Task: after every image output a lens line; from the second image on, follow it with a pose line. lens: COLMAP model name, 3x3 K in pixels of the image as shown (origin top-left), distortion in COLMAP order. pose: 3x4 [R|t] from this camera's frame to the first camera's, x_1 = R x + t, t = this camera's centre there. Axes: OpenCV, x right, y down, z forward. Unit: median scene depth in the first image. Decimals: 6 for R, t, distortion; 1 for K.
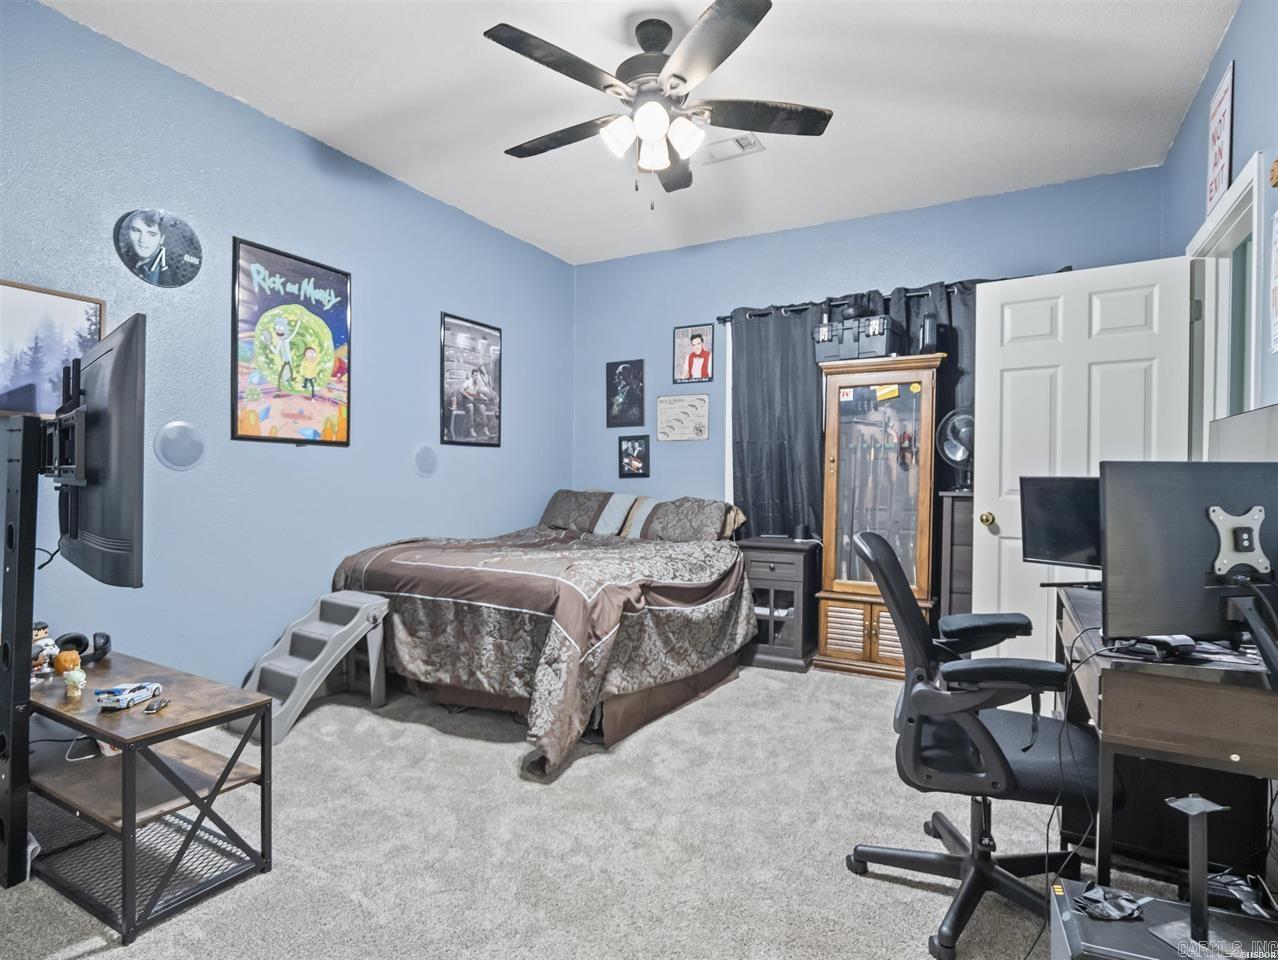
lens RADIAL K [[654.3, 0, 637.3], [0, 654.3, 484.8], [0, 0, 1]] dist [-0.017150, 0.004266]
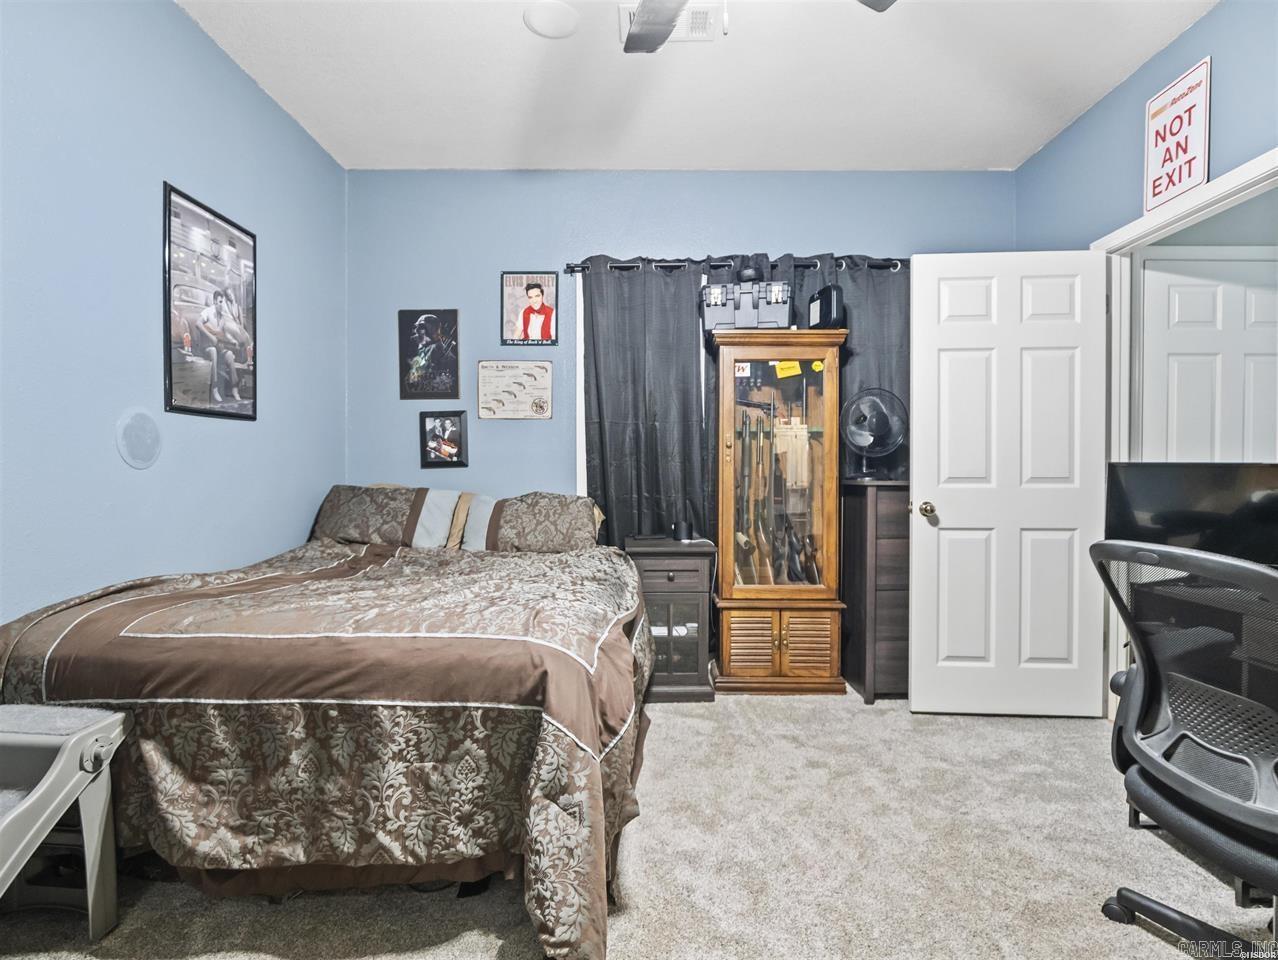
lens RADIAL K [[662.9, 0, 645.3], [0, 662.9, 479.5], [0, 0, 1]] dist [-0.016206, 0.002373]
pose [[0.879754, -0.014241, 0.475216, -0.212993], [0.010474, 0.999889, 0.010573, -0.003612], [-0.475314, -0.004324, 0.879806, 0.296415]]
